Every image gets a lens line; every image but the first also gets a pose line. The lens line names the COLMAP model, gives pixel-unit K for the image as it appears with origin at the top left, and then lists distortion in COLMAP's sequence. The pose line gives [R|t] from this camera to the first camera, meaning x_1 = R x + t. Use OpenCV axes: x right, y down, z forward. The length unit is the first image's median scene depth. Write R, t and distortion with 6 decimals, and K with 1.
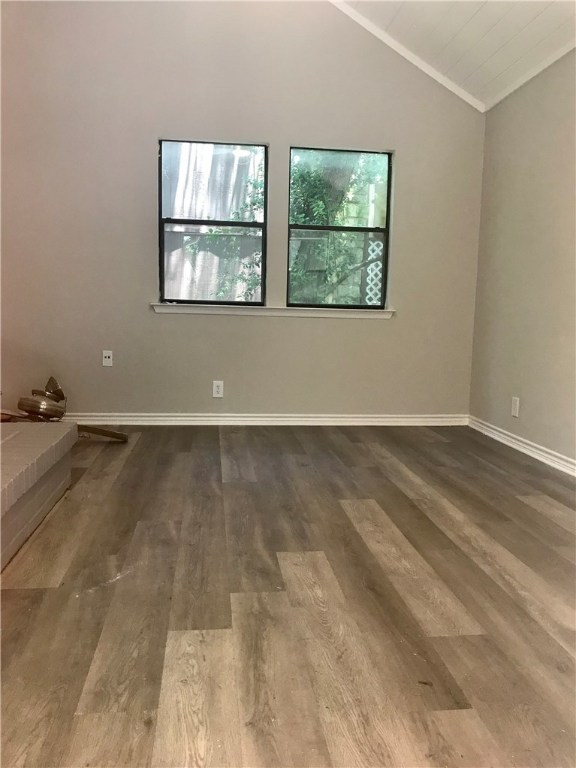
lens RADIAL K [[632.4, 0, 291.5], [0, 632.4, 383.4], [0, 0, 1]] dist [0.011157, 0.003067]
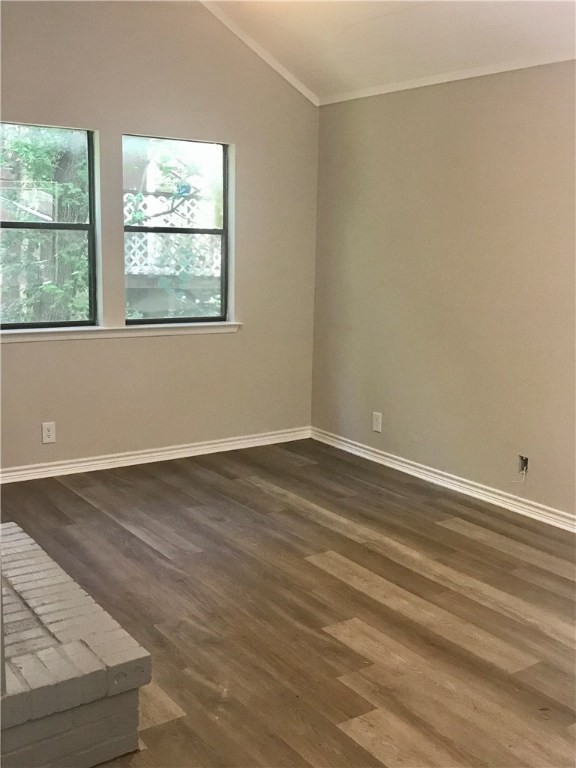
lens RADIAL K [[845.2, 0, 287.3], [0, 845.2, 387.9], [0, 0, 1]] dist [0.098656, -0.264016]
pose [[0.882774, -0.090091, 0.461078, -0.542994], [0.053168, 0.994294, 0.092482, -0.208787], [-0.466779, -0.057126, 0.882527, -0.158206]]
